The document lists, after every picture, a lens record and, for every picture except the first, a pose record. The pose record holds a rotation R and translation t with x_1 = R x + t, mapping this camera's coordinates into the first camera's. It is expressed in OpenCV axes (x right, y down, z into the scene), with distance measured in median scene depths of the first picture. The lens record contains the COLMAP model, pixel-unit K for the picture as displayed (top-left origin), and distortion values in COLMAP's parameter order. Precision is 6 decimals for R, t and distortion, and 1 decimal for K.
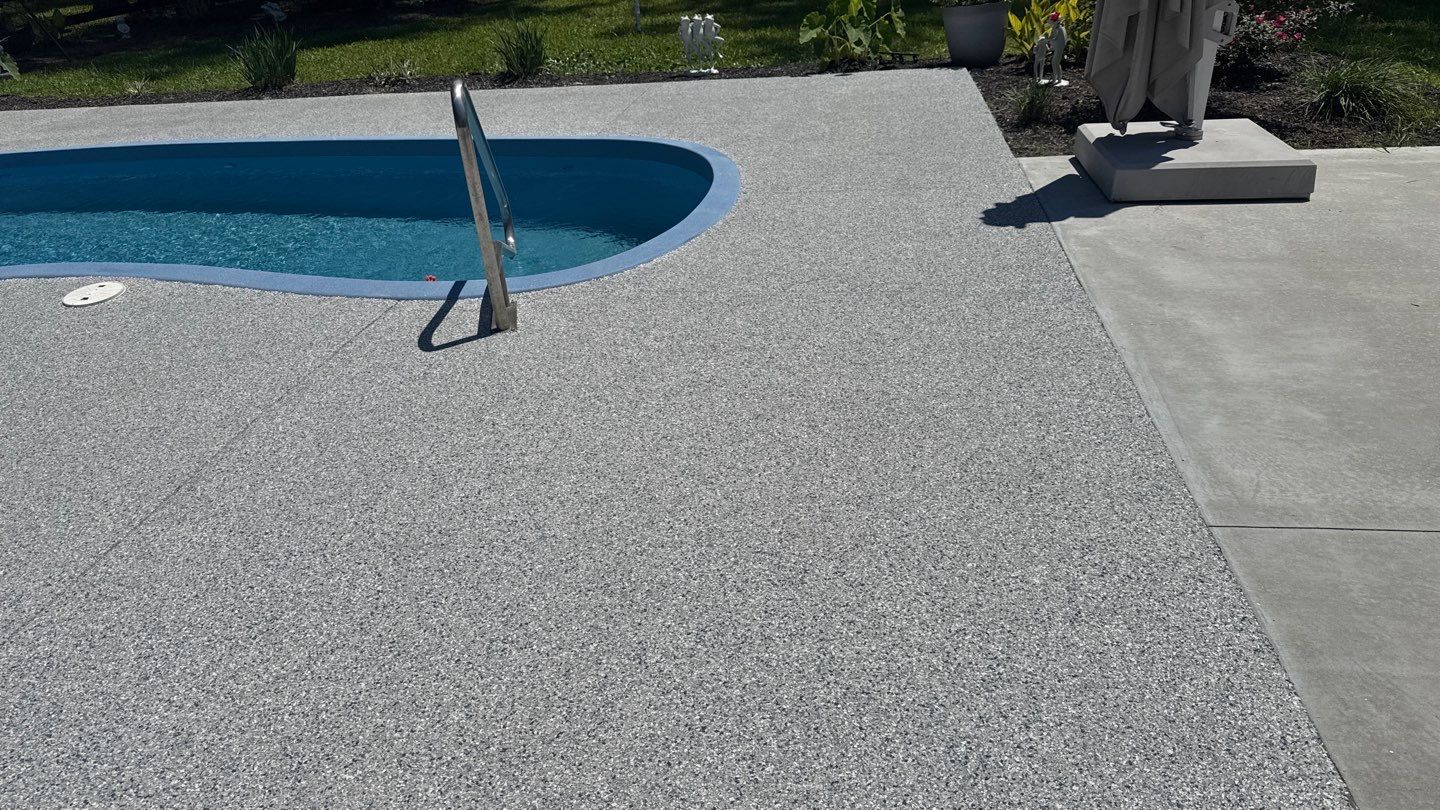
lens RADIAL K [[1019.1, 0, 720.0], [0, 1019.1, 405.0], [0, 0, 1]] dist [0.082625, -0.131231]
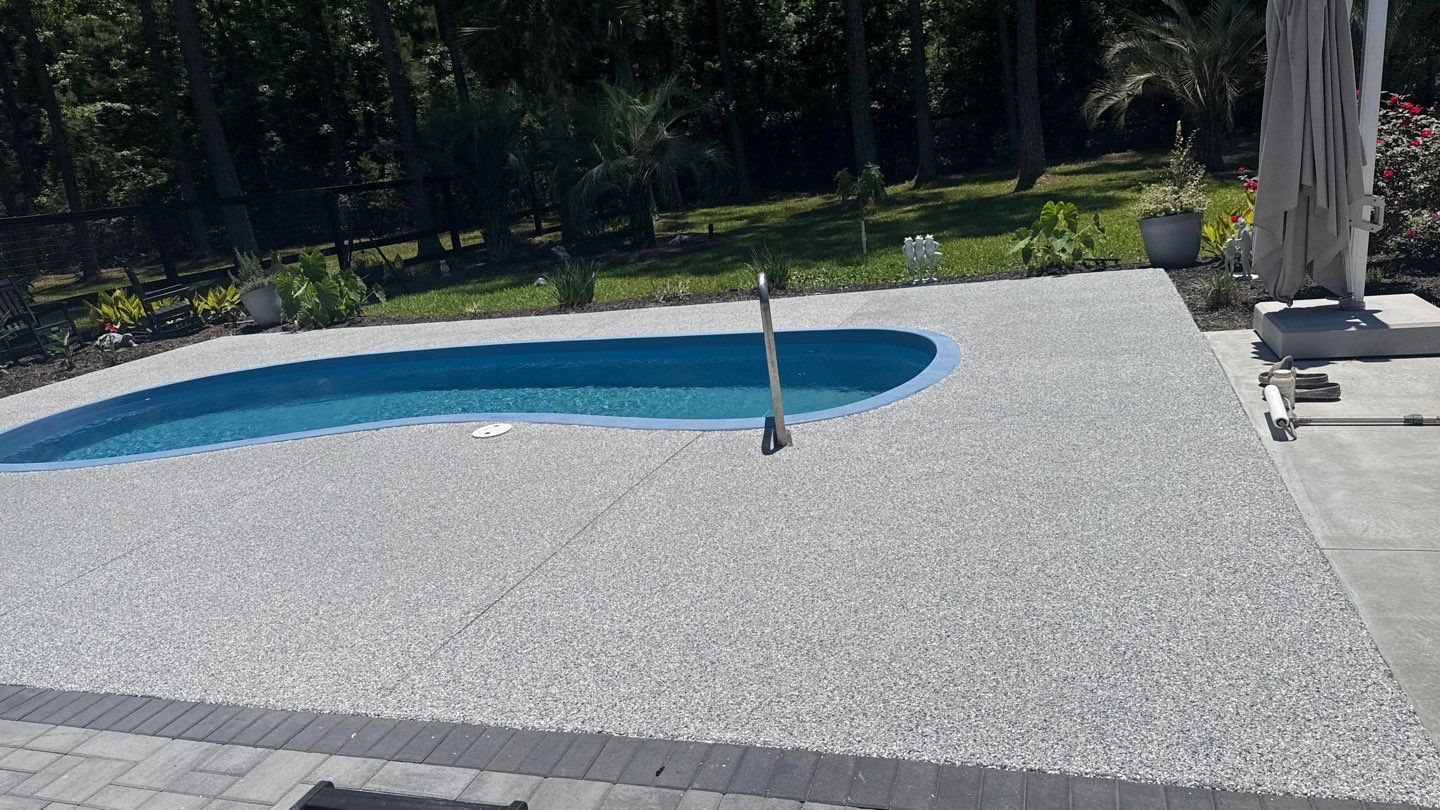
lens RADIAL K [[1022.5, 0, 708.4], [0, 1022.5, 393.2], [0, 0, 1]] dist [0.091369, -0.128206]
pose [[0.977082, -0.006715, -0.212758, -0.015676], [-0.040869, 0.974989, -0.218465, 0.138651], [0.208903, 0.222153, 0.952369, -0.294467]]
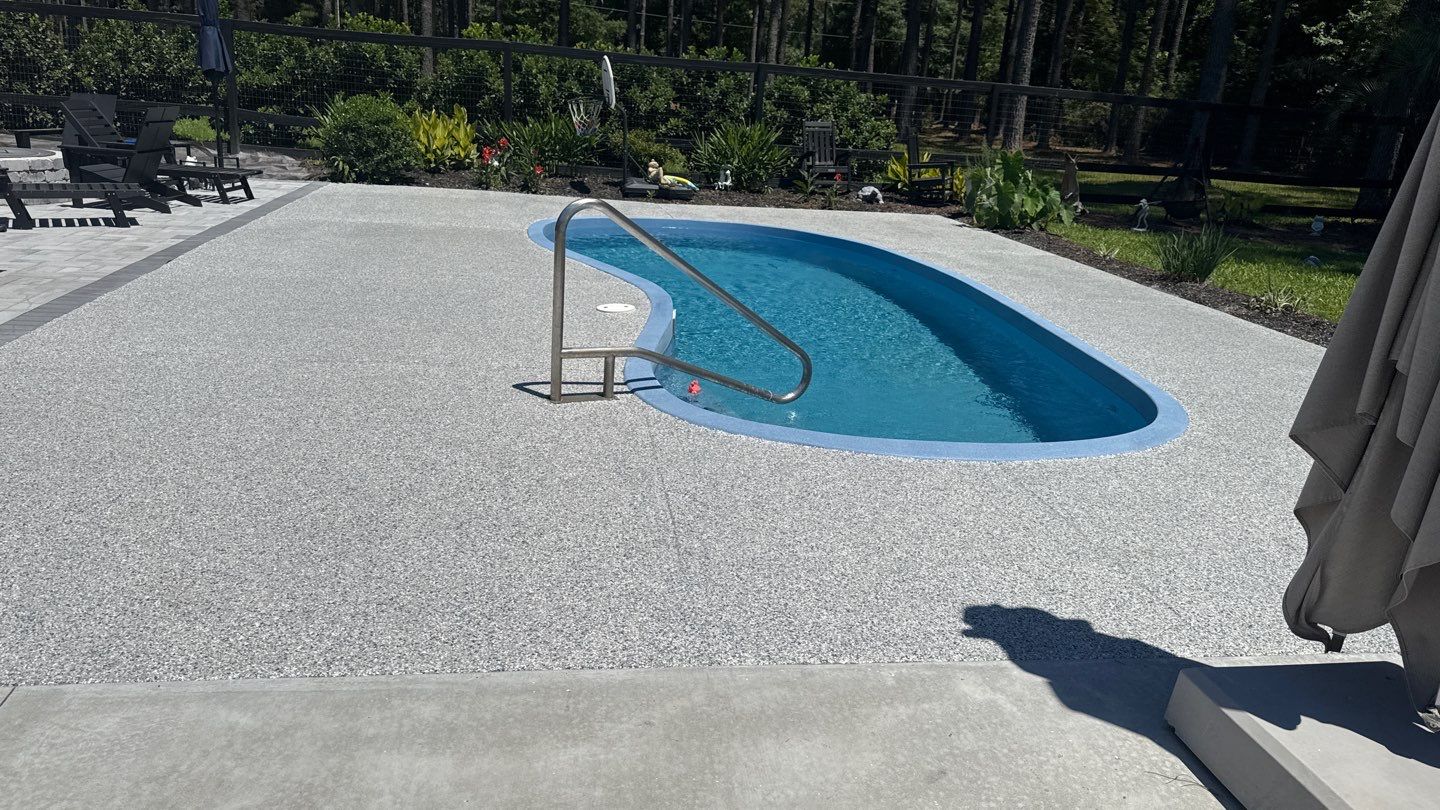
lens RADIAL K [[1022.5, 0, 708.4], [0, 1022.5, 393.2], [0, 0, 1]] dist [0.091369, -0.128206]
pose [[0.287555, 0.355142, -0.889486, 0.730299], [-0.522042, 0.836745, 0.165318, -0.307141], [0.802985, 0.416811, 0.426009, 0.531418]]
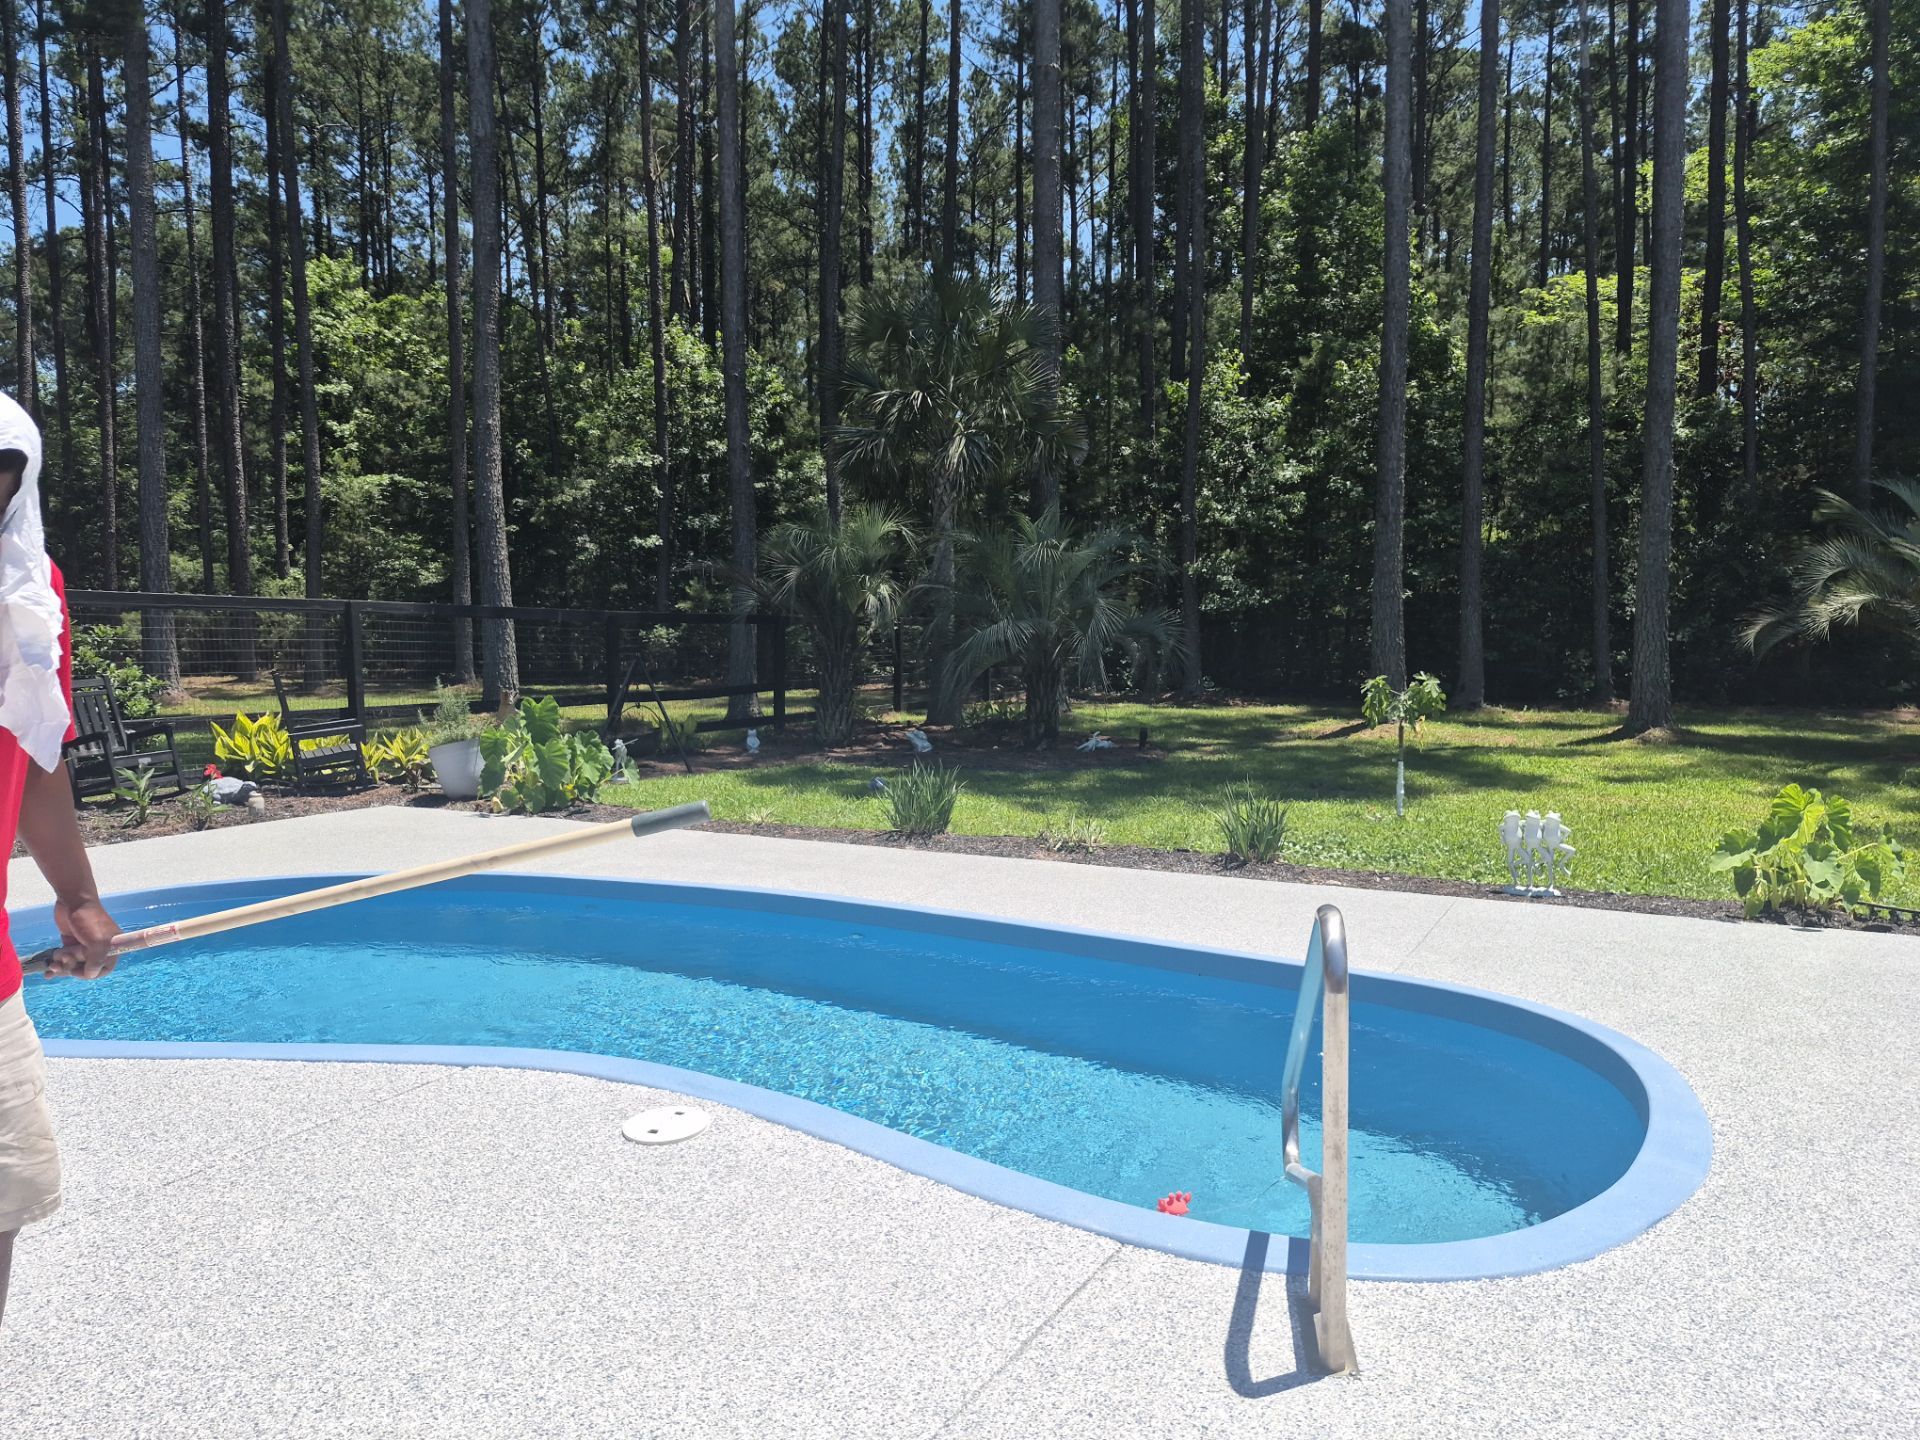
lens RADIAL K [[1338.7, 0, 960.0], [0, 1338.7, 720.0], [0, 0, 1]] dist [0.142058, -0.187120]
pose [[0.940204, 0.088783, -0.328837, -0.163225], [-0.209284, 0.912274, -0.352075, -0.076603], [0.268731, 0.399842, 0.876305, 0.176557]]
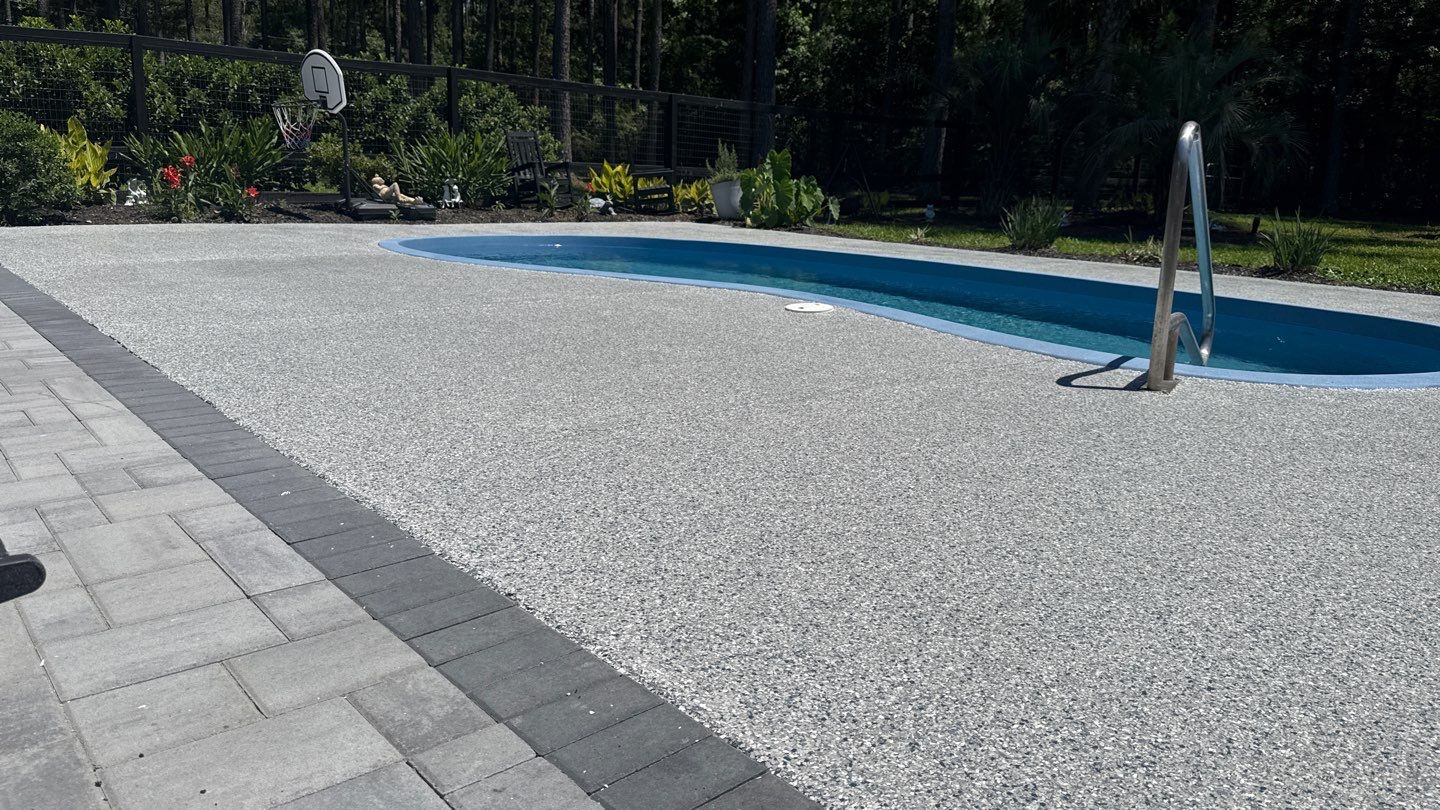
lens RADIAL K [[1022.5, 0, 708.4], [0, 1022.5, 393.2], [0, 0, 1]] dist [0.091369, -0.128206]
pose [[0.741753, 0.237438, -0.627237, 0.059218], [-0.384286, 0.916953, -0.107338, 0.150347], [0.549661, 0.320657, 0.771396, 0.071283]]
